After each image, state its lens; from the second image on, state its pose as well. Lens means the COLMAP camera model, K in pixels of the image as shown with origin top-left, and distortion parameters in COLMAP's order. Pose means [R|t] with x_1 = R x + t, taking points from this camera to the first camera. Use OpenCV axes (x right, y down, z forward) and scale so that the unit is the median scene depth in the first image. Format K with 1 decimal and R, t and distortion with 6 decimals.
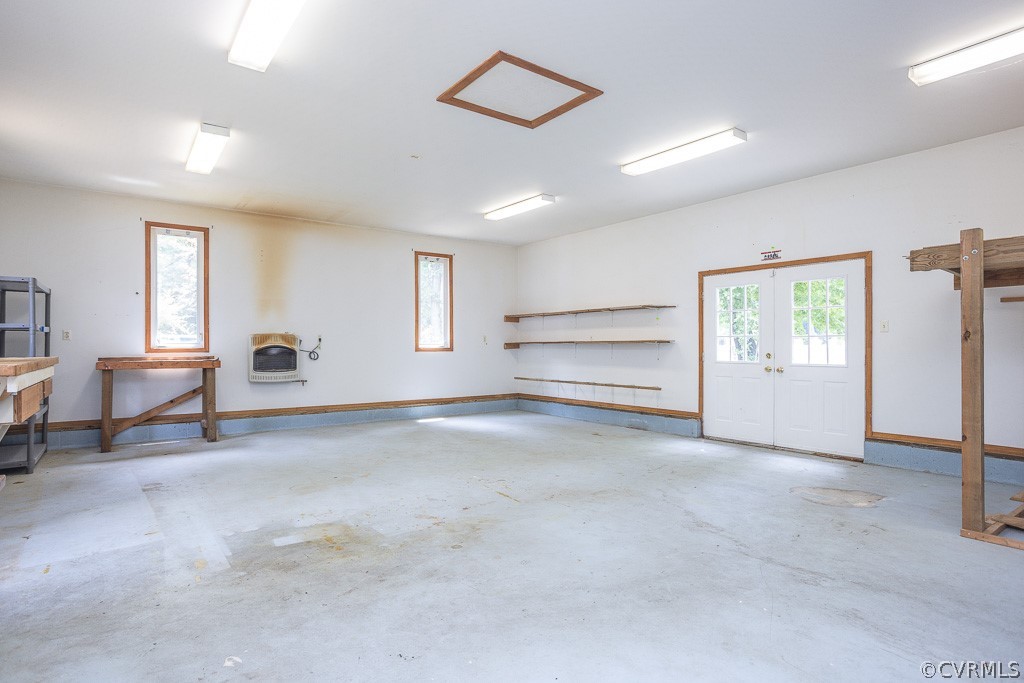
lens RADIAL K [[545.2, 0, 513.2], [0, 545.2, 329.2], [0, 0, 1]] dist [-0.049571, 0.031915]
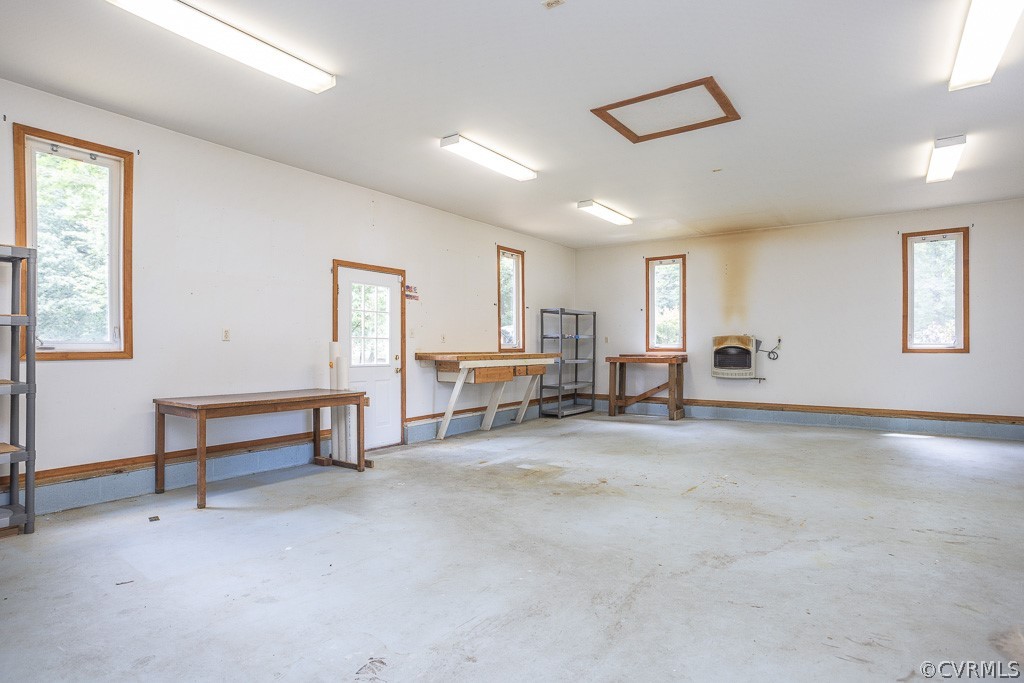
lens RADIAL K [[545.2, 0, 513.2], [0, 545.2, 329.2], [0, 0, 1]] dist [-0.049571, 0.031915]
pose [[0.301725, -0.029227, -0.952947, 0.569393], [0.031501, 0.999290, -0.020674, 0.003627], [0.952874, -0.023781, 0.302431, 0.231533]]
